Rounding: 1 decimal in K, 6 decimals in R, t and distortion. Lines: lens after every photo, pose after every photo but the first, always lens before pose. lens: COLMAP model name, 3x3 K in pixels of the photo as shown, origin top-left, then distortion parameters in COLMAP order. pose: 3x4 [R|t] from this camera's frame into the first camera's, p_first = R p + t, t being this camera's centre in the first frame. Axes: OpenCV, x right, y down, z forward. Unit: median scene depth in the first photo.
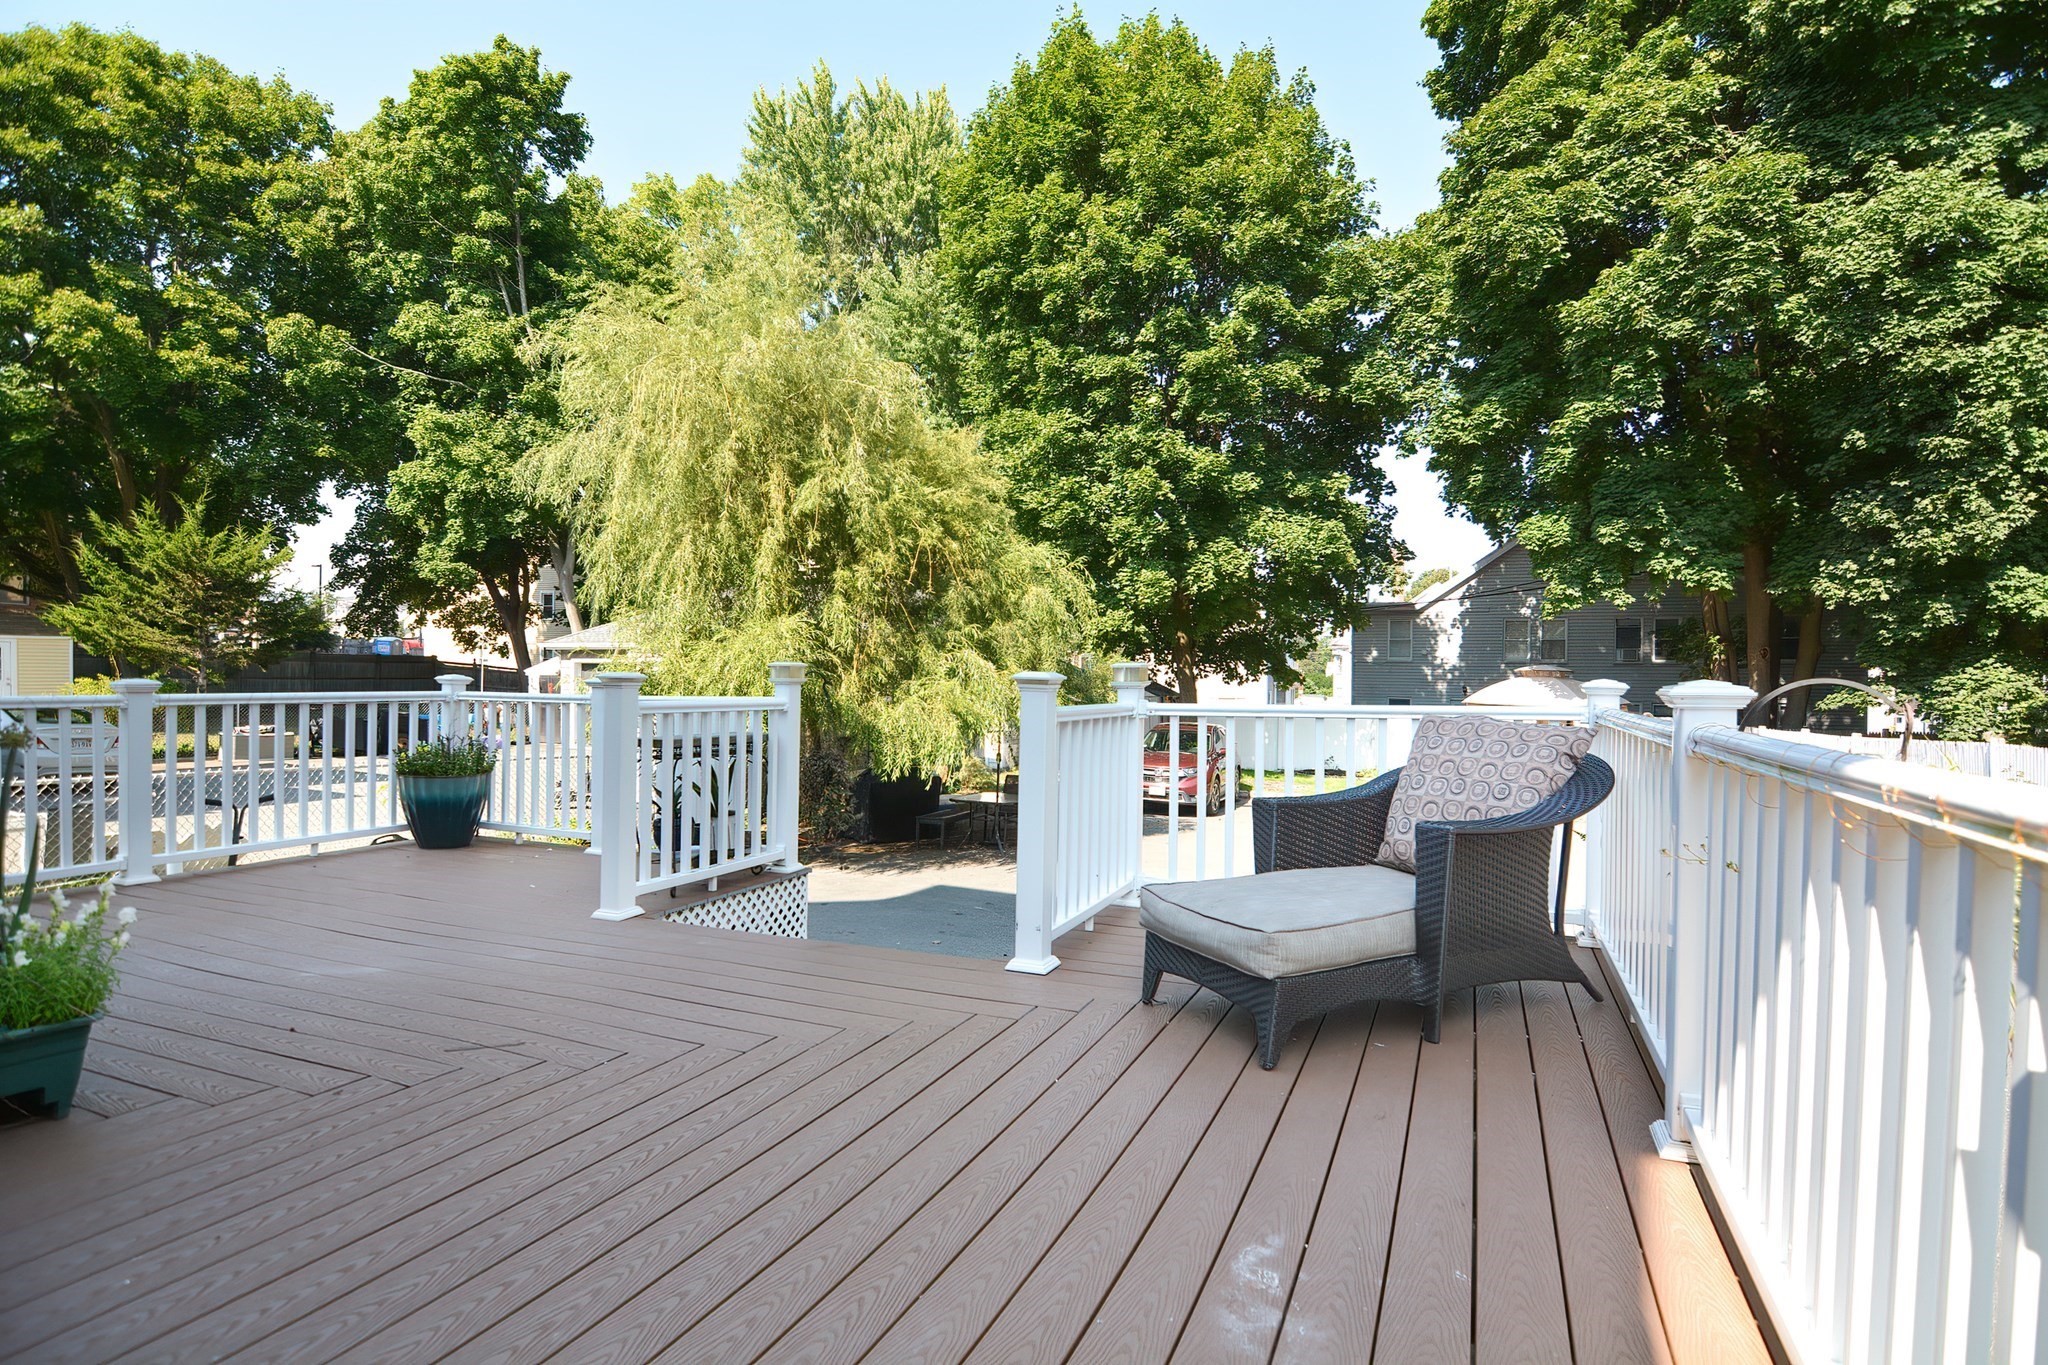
lens RADIAL K [[1012.5, 0, 1017.6], [0, 1012.5, 693.3], [0, 0, 1]] dist [-0.011270, -0.008004]
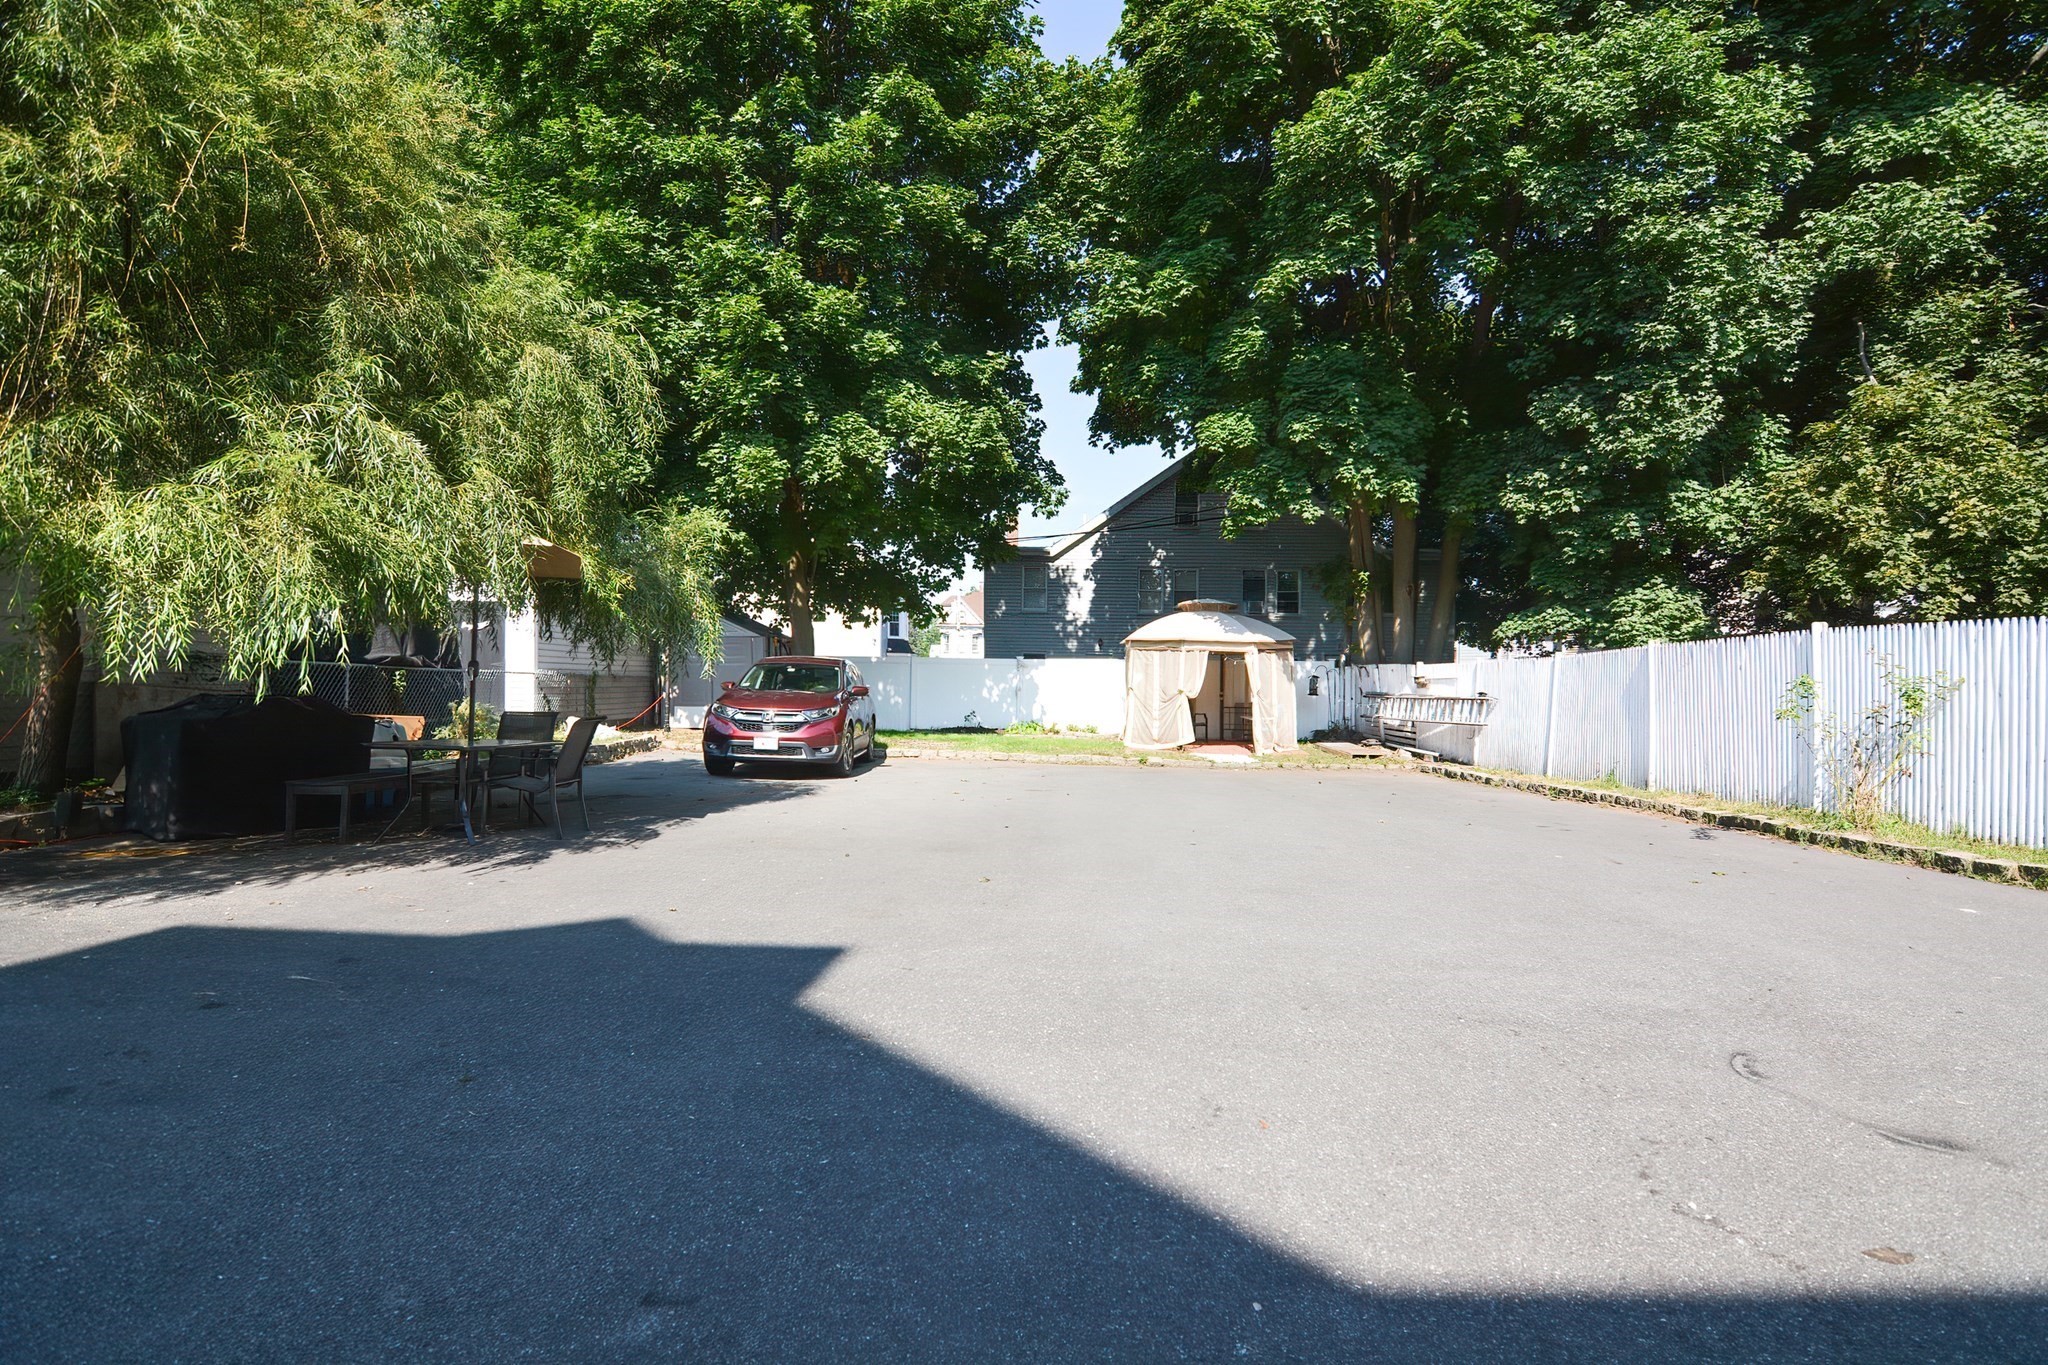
lens RADIAL K [[1012.5, 0, 1024.9], [0, 1012.5, 691.1], [0, 0, 1]] dist [-0.011270, -0.008004]
pose [[0.923080, -0.005834, 0.384563, 0.033420], [0.001942, 0.999943, 0.010509, 0.049861], [-0.384602, -0.008954, 0.923039, 0.272451]]
